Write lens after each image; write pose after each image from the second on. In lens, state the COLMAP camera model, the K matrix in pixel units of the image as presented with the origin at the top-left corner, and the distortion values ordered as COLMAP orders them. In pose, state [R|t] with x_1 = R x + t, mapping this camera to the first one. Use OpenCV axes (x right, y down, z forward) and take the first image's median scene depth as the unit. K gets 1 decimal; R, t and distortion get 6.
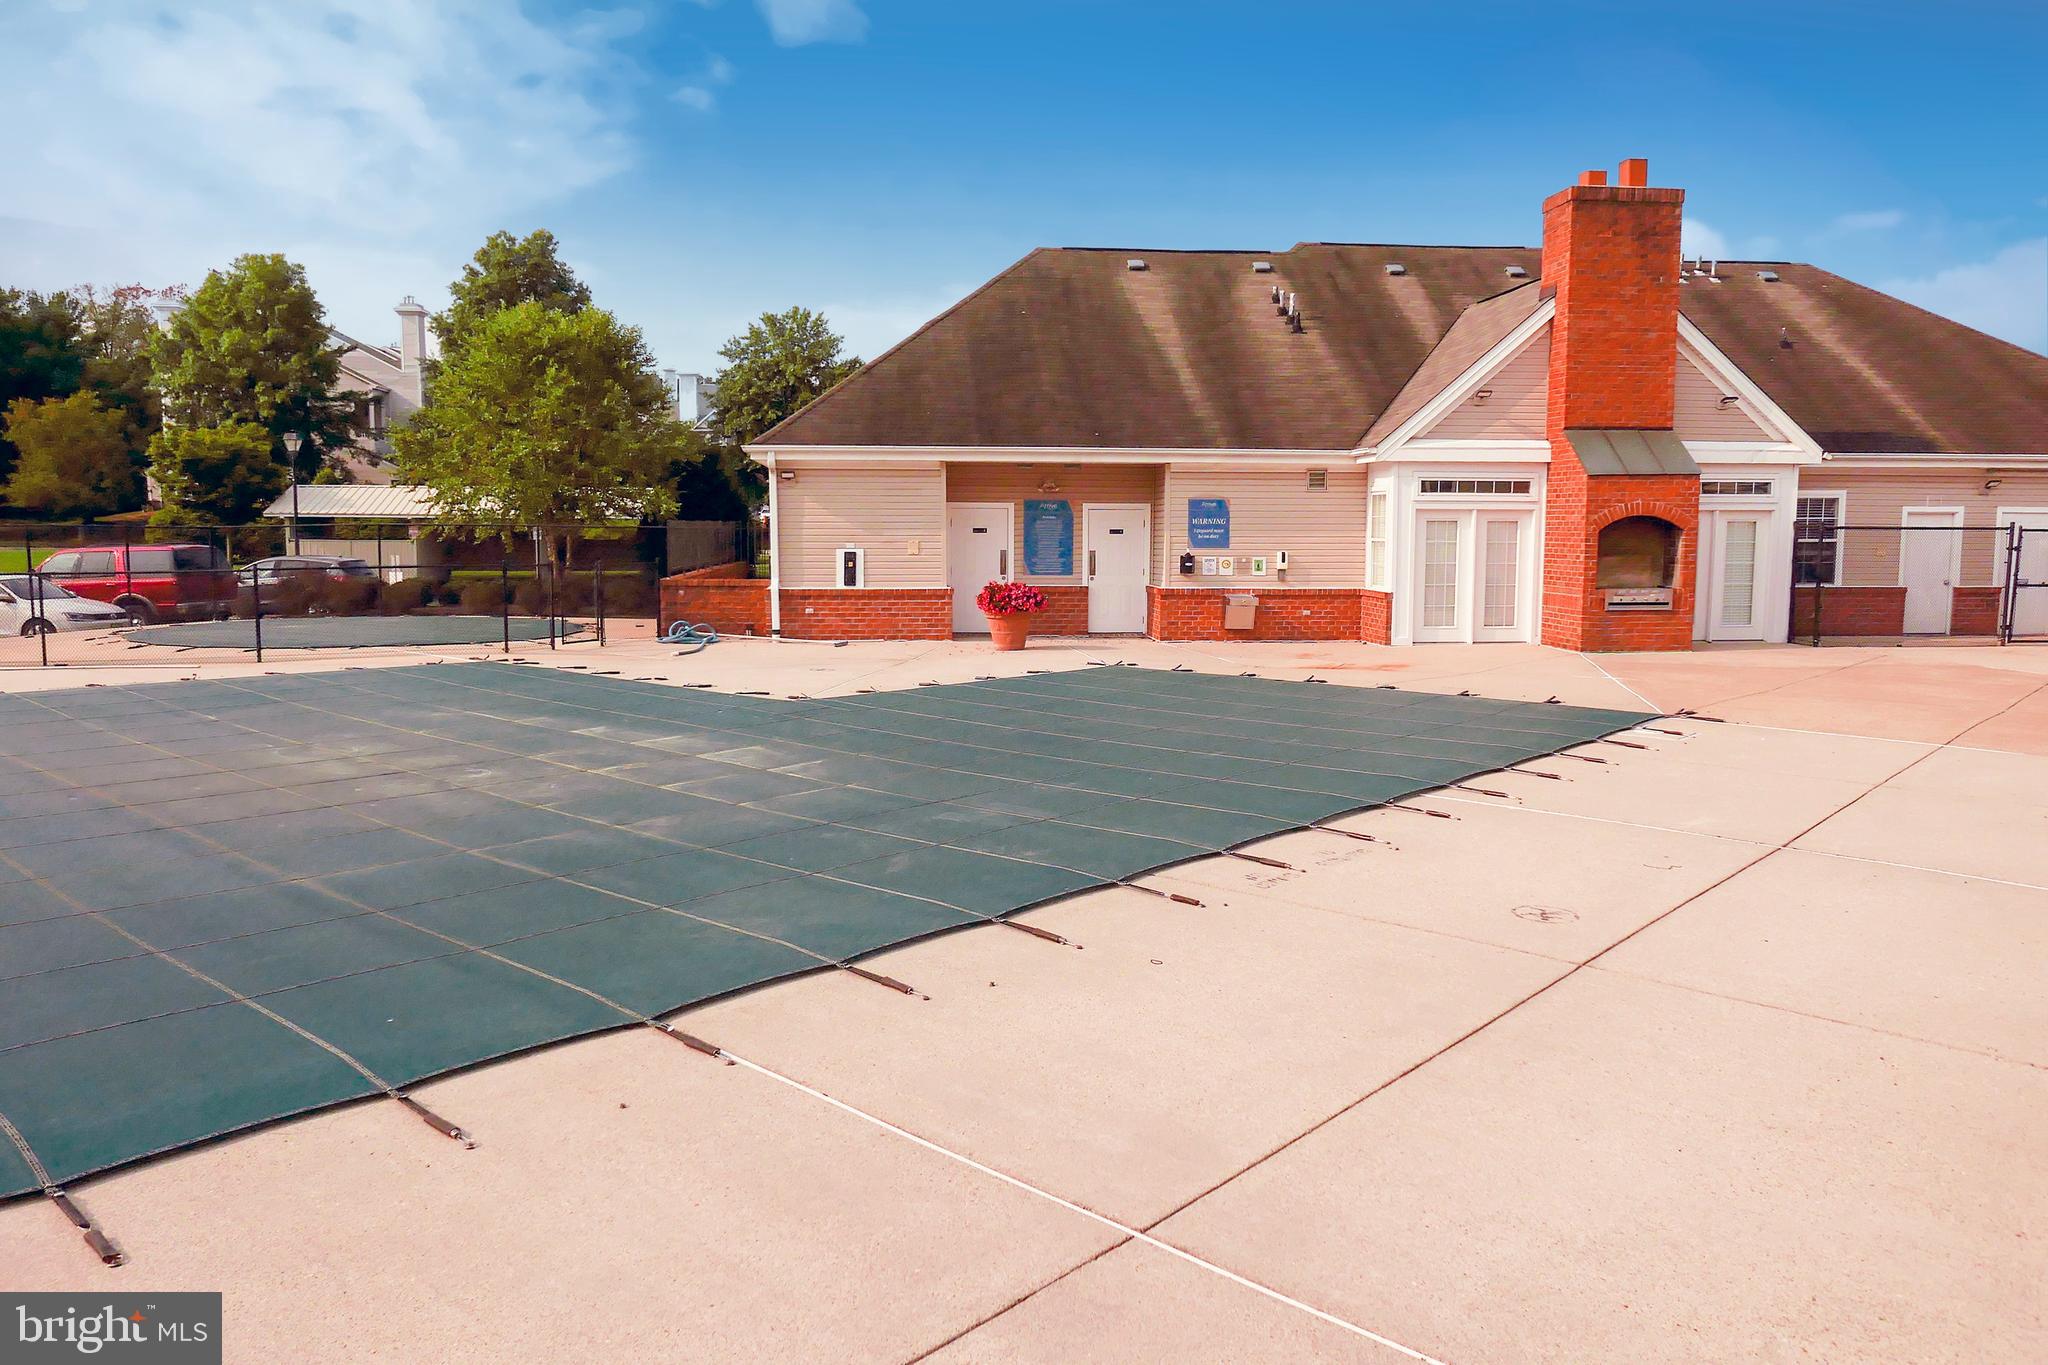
lens RADIAL K [[1483.2, 0, 1024.8], [0, 1483.2, 686.6], [0, 0, 1]] dist [0.030485, 0.002915]
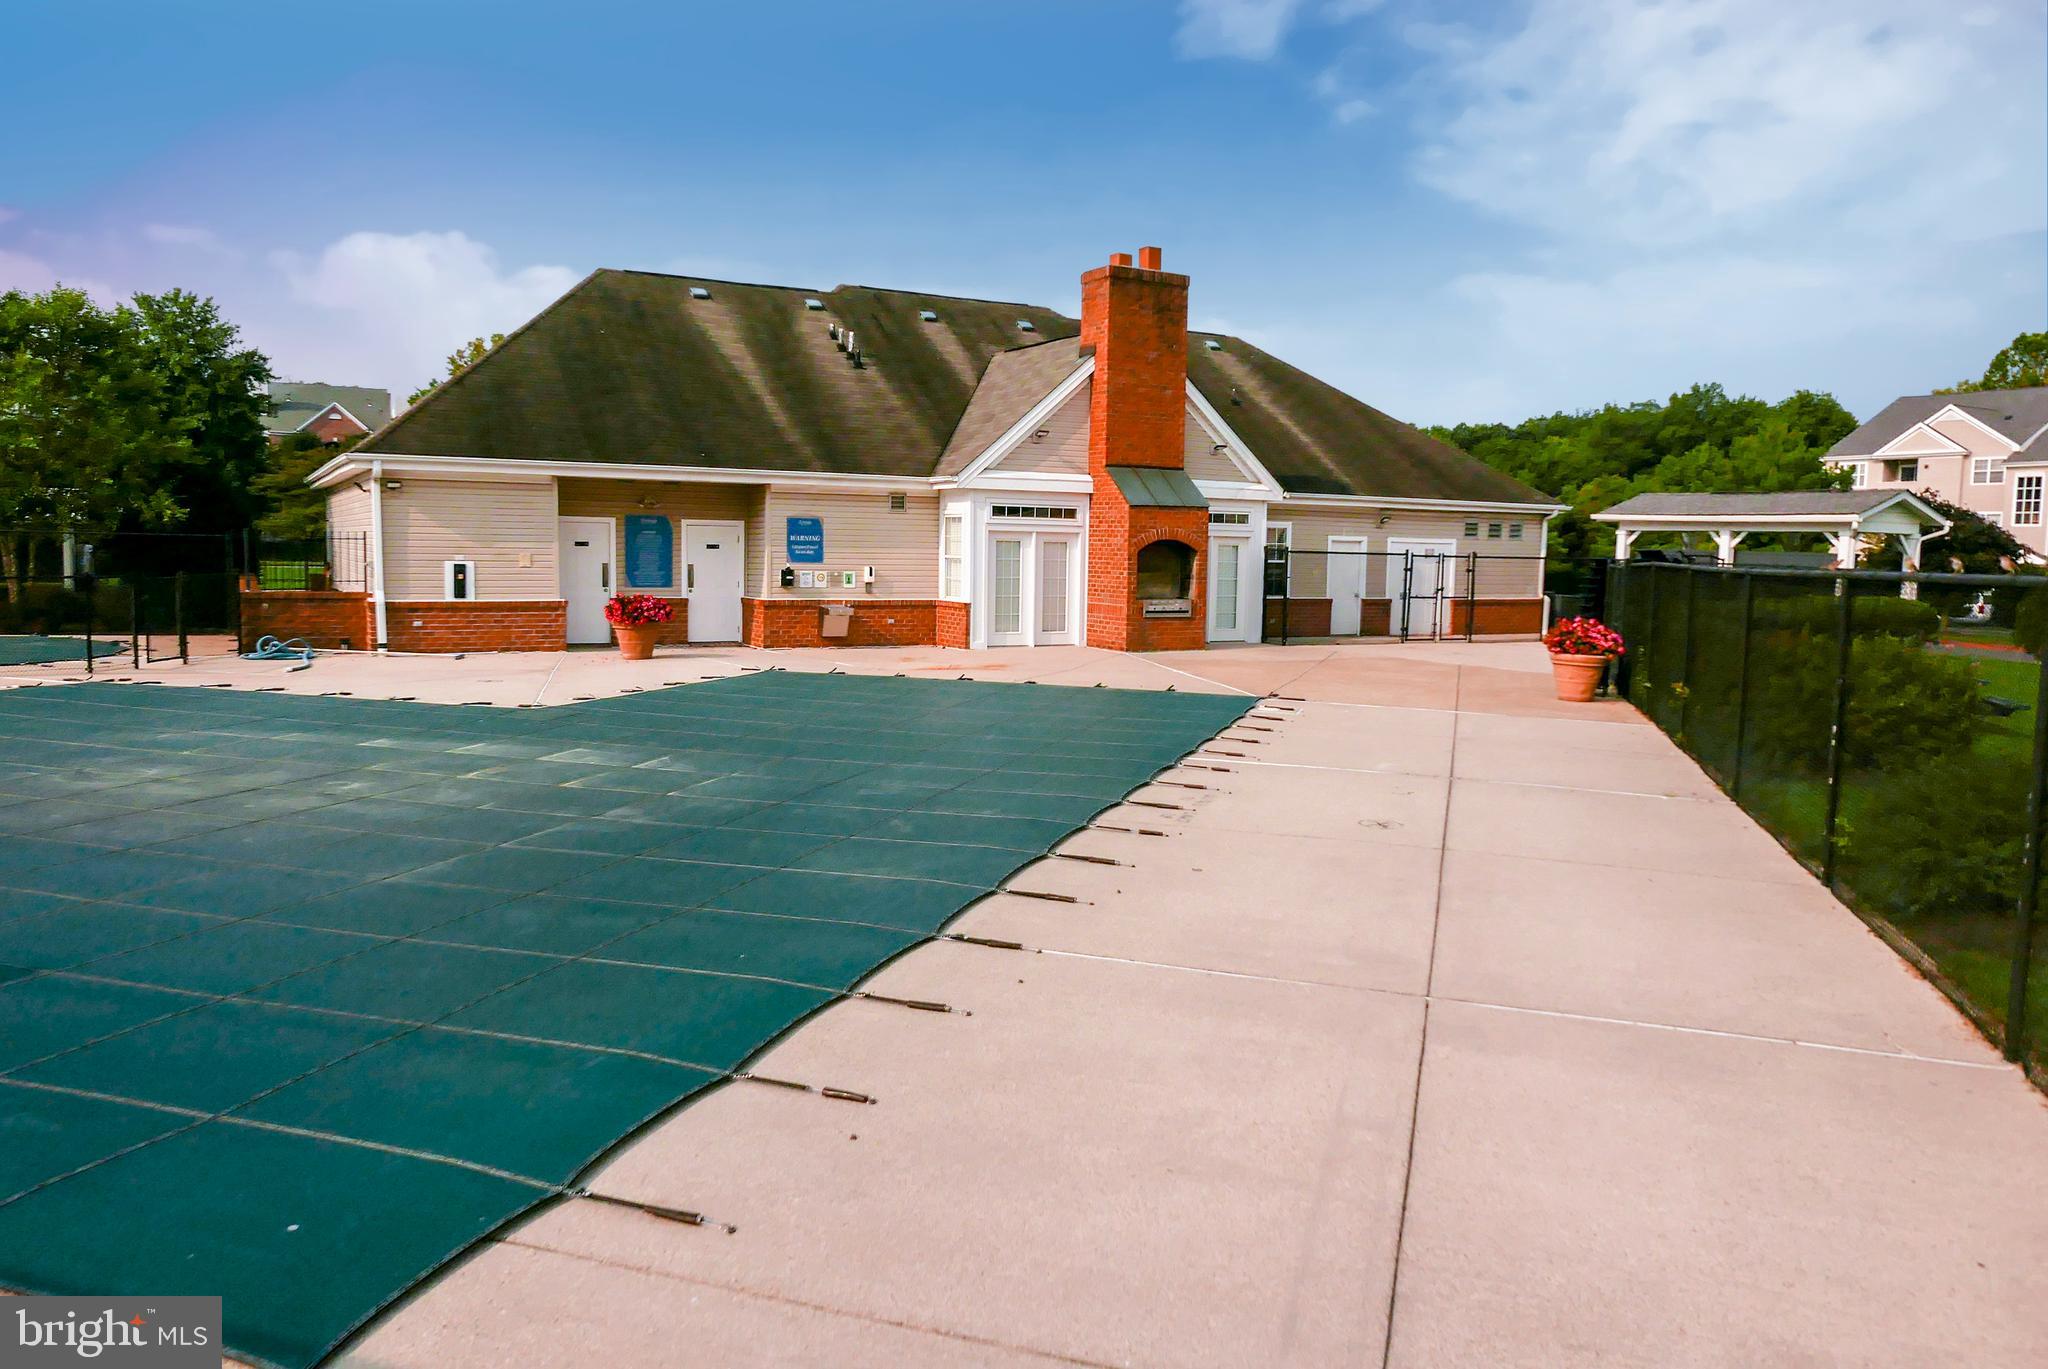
lens RADIAL K [[1455.0, 0, 1019.7], [0, 1455.0, 687.1], [0, 0, 1]] dist [0.009267, 0.008617]
pose [[0.919139, -0.026325, 0.393052, -0.153150], [0.029018, 0.999578, -0.000910, 0.003092], [-0.392862, 0.012243, 0.919516, -0.040115]]
